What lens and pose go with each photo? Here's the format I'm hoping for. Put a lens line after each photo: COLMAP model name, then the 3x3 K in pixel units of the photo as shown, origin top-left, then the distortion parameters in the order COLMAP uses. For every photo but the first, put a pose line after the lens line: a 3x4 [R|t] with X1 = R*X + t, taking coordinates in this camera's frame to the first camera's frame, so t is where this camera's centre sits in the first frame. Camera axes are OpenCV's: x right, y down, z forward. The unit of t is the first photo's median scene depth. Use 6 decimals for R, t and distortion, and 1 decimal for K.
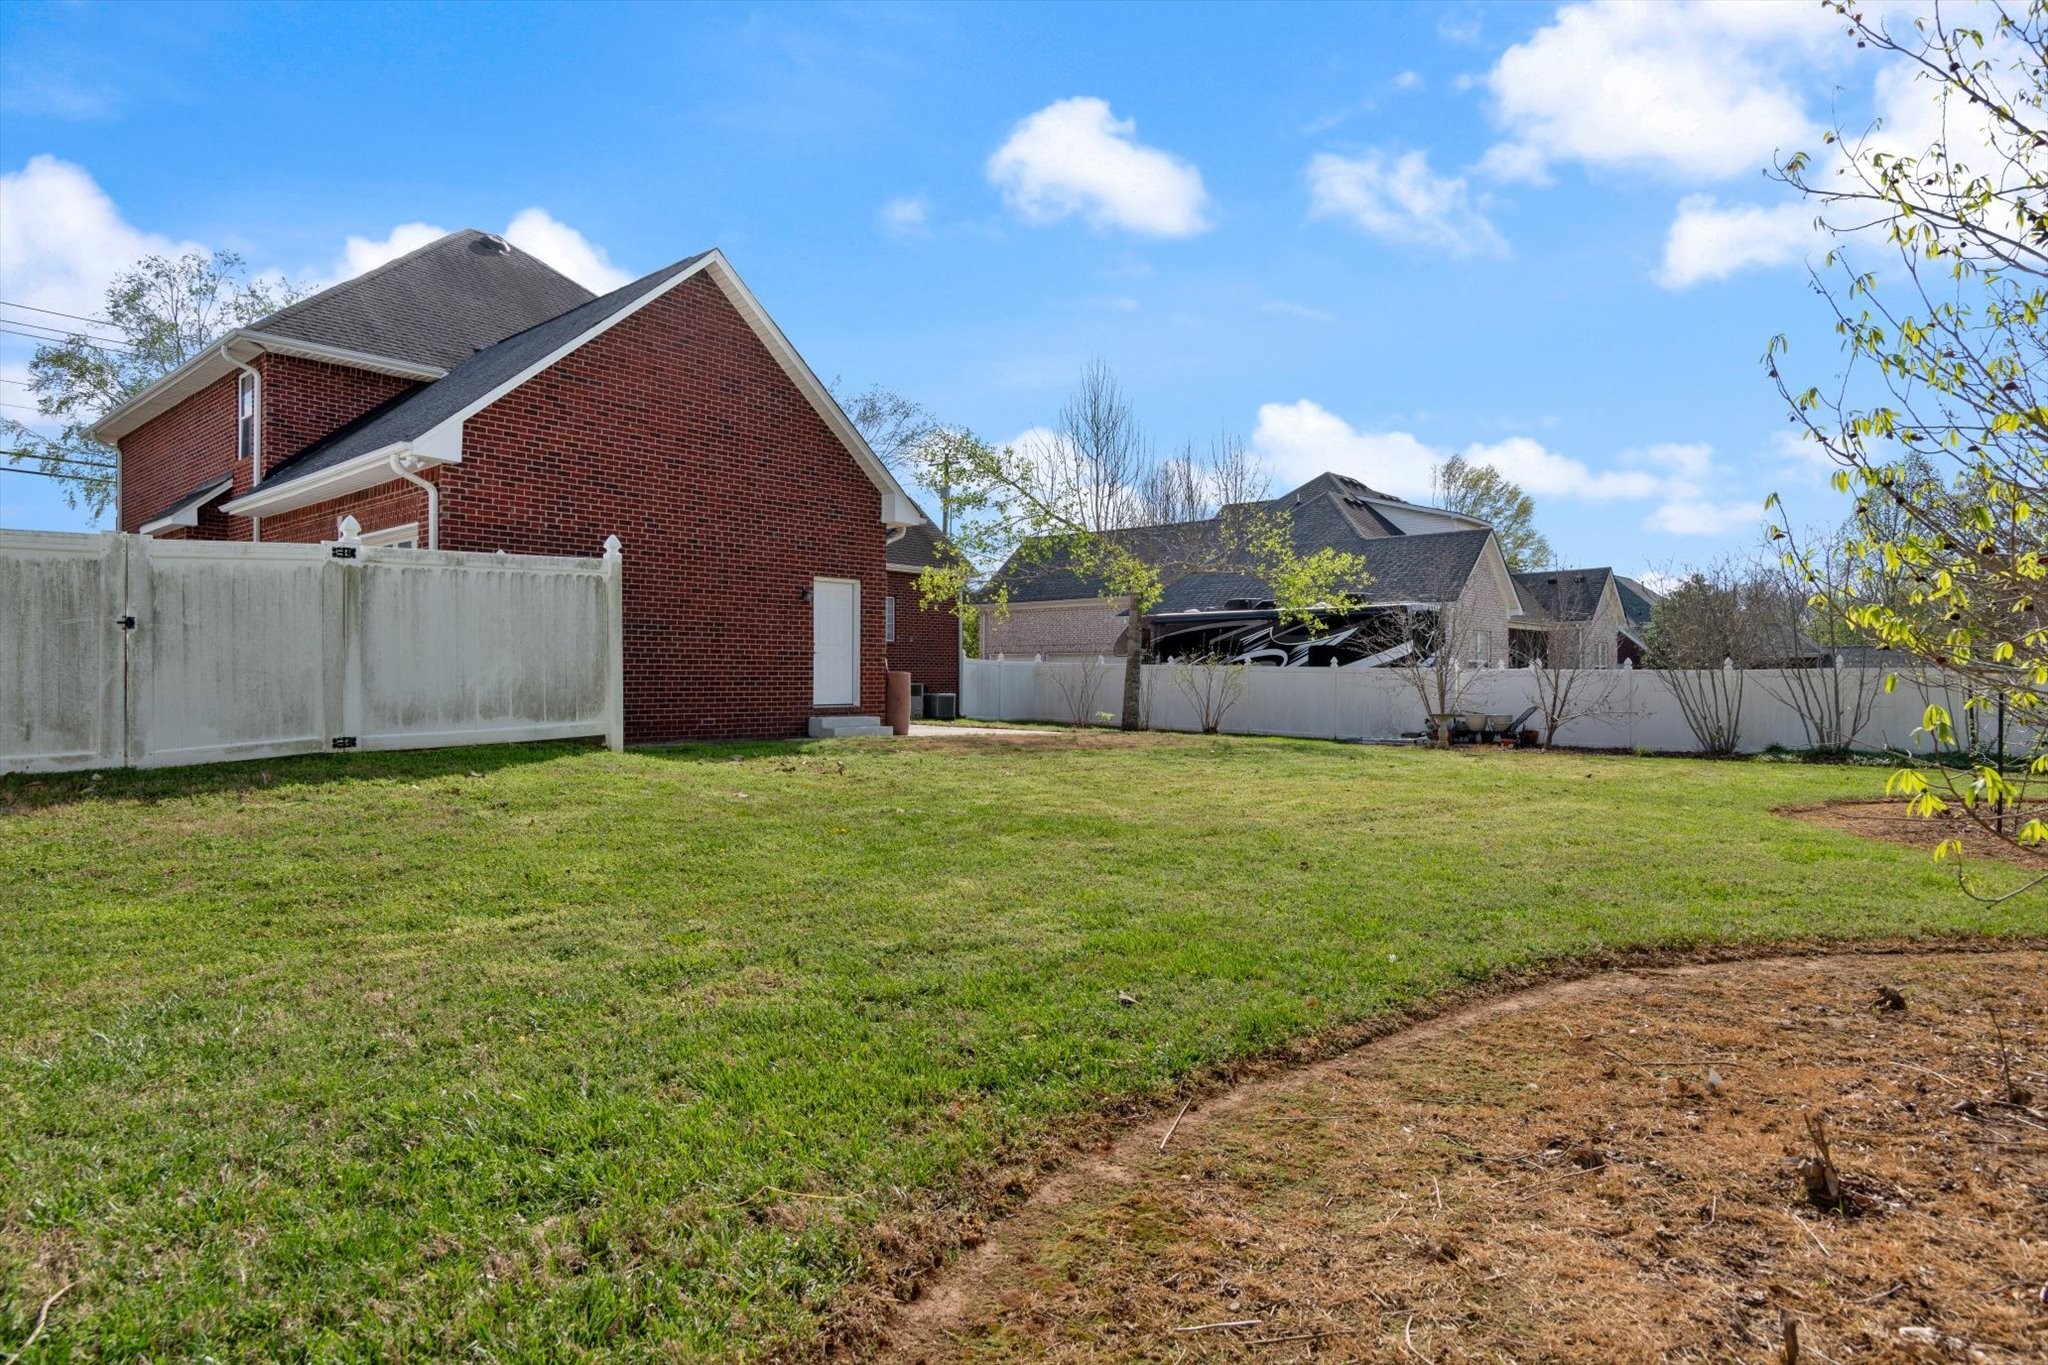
lens RADIAL K [[1163.1, 0, 1027.1], [0, 1163.1, 679.9], [0, 0, 1]] dist [0.002487, 0.000227]
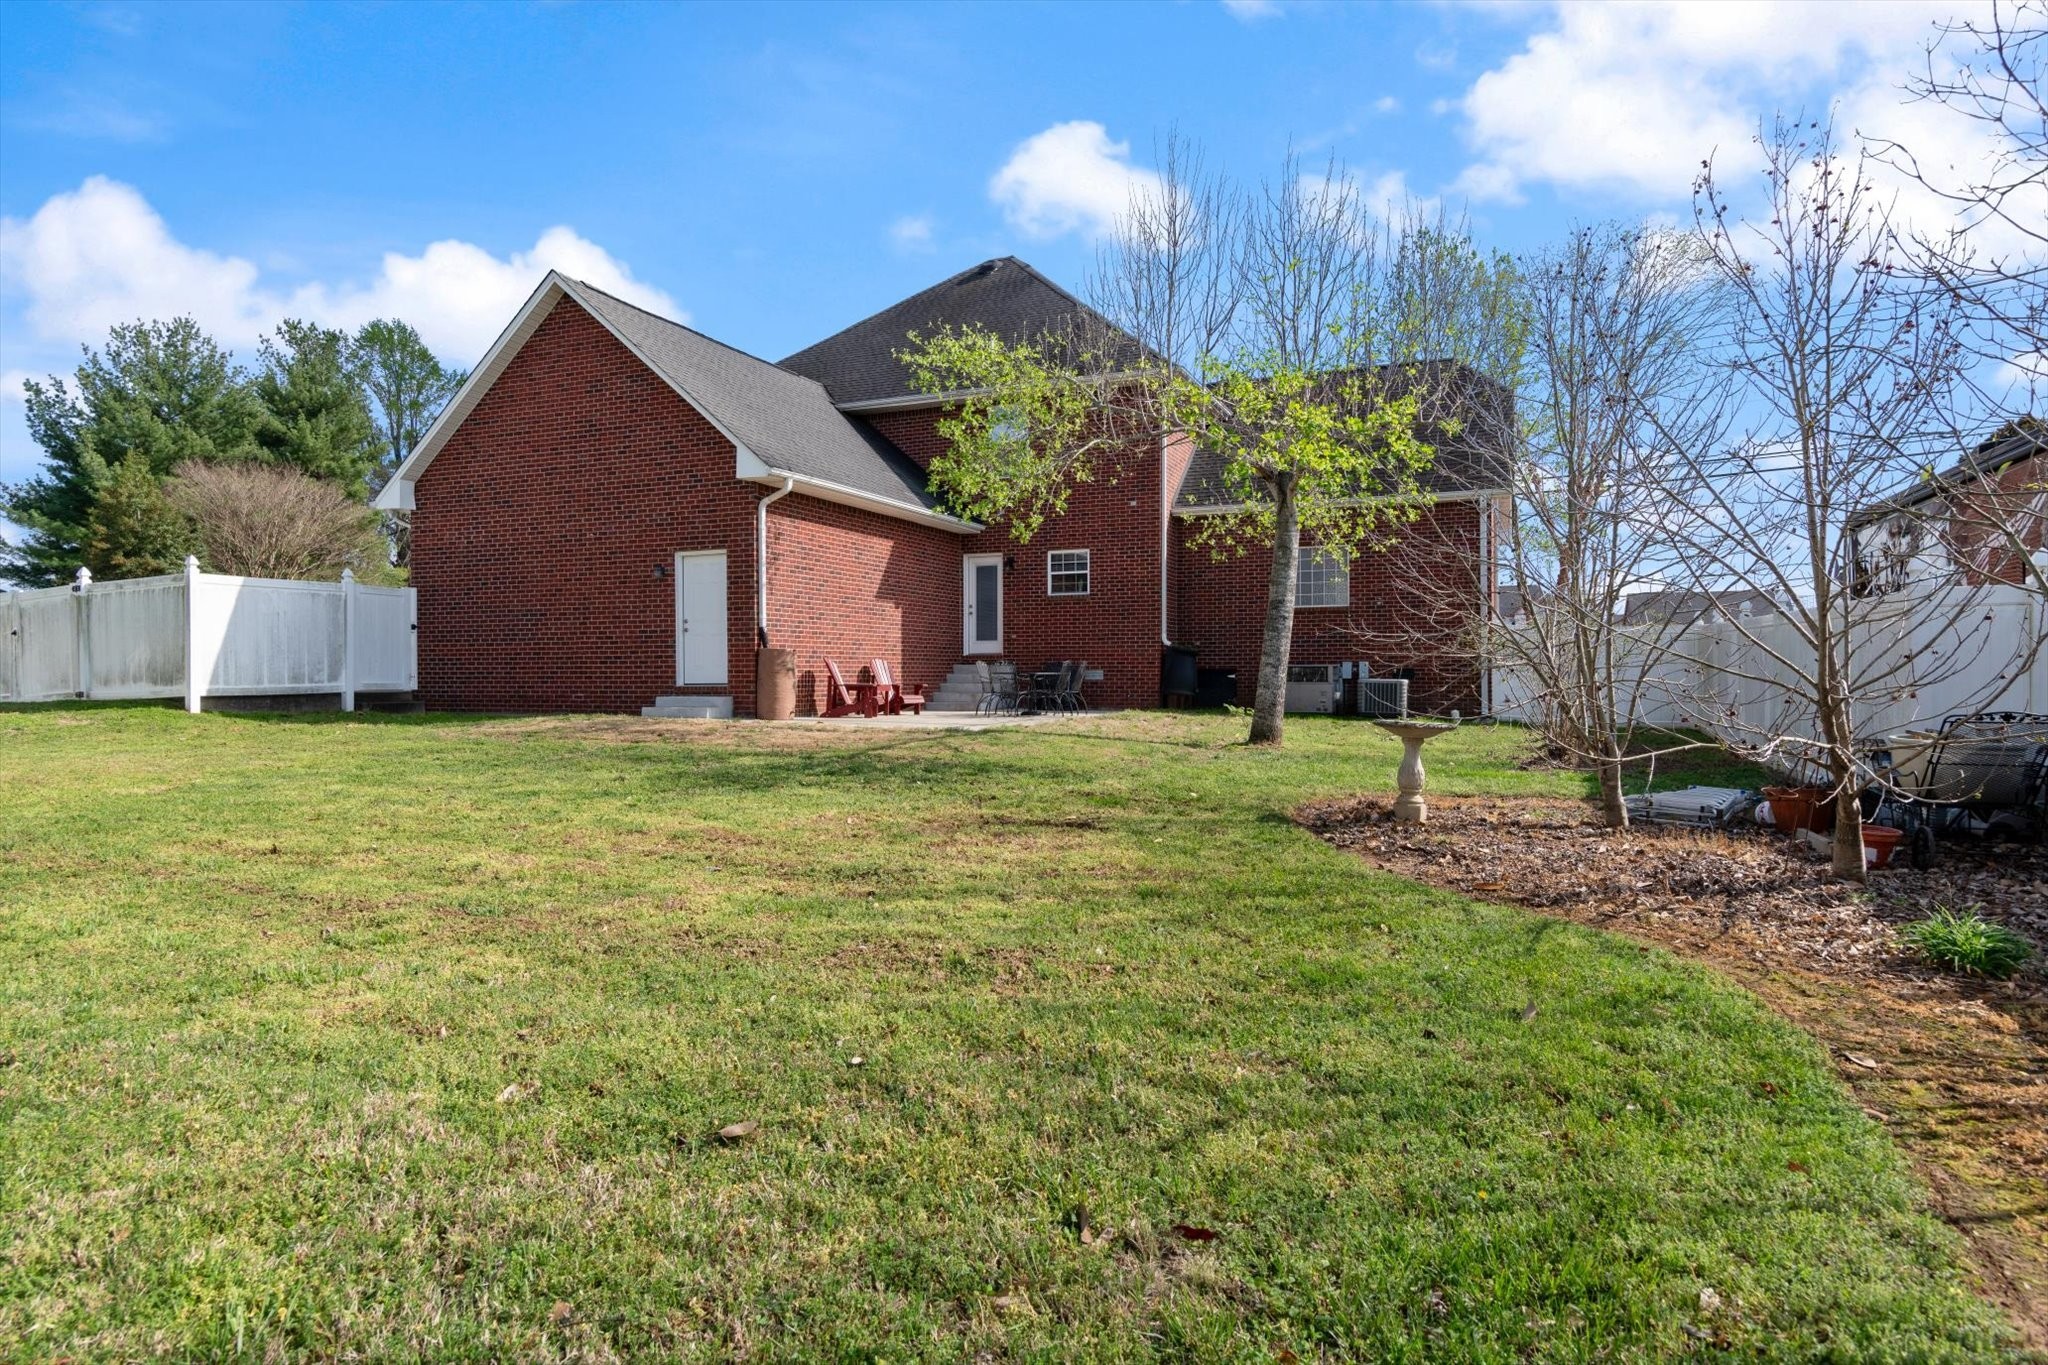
lens RADIAL K [[1138.4, 0, 1027.5], [0, 1138.4, 684.2], [0, 0, 1]] dist [0.000673, -0.000301]
pose [[0.313935, 0.004301, -0.949435, 1.301997], [0.003788, 0.999976, 0.005783, 0.027943], [0.949437, -0.005412, 0.313911, 1.559272]]
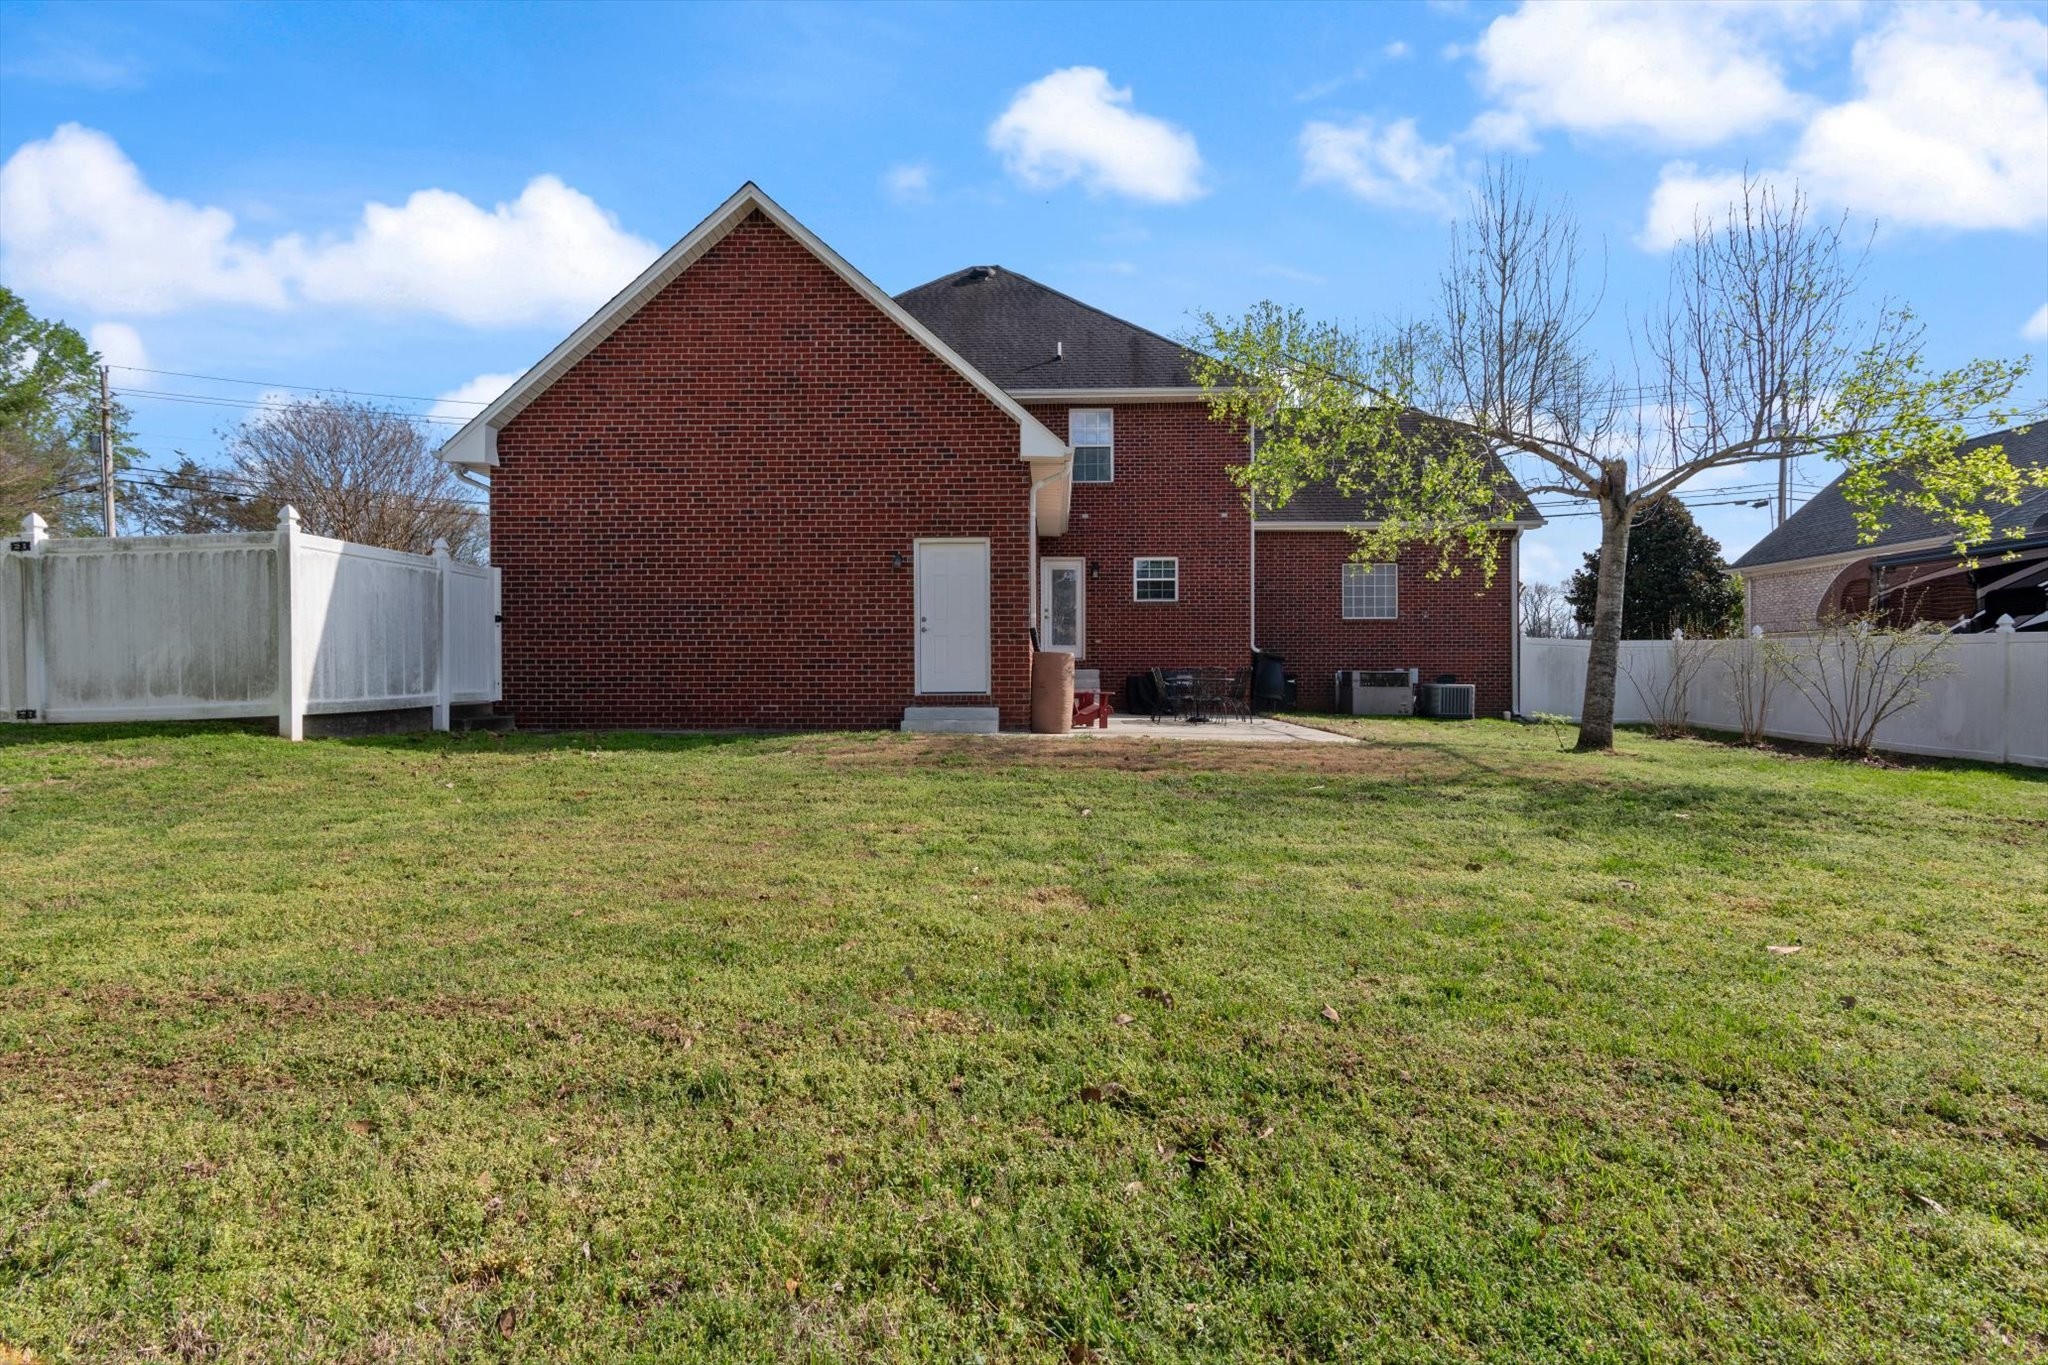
lens RADIAL K [[990.8, 0, 1017.3], [0, 990.8, 679.1], [0, 0, 1]] dist [0.000874, 0.000544]
pose [[0.630636, -0.000488, -0.776078, 0.655672], [0.002782, 0.999995, 0.001632, 0.017737], [0.776074, -0.003188, 0.630634, 0.969463]]
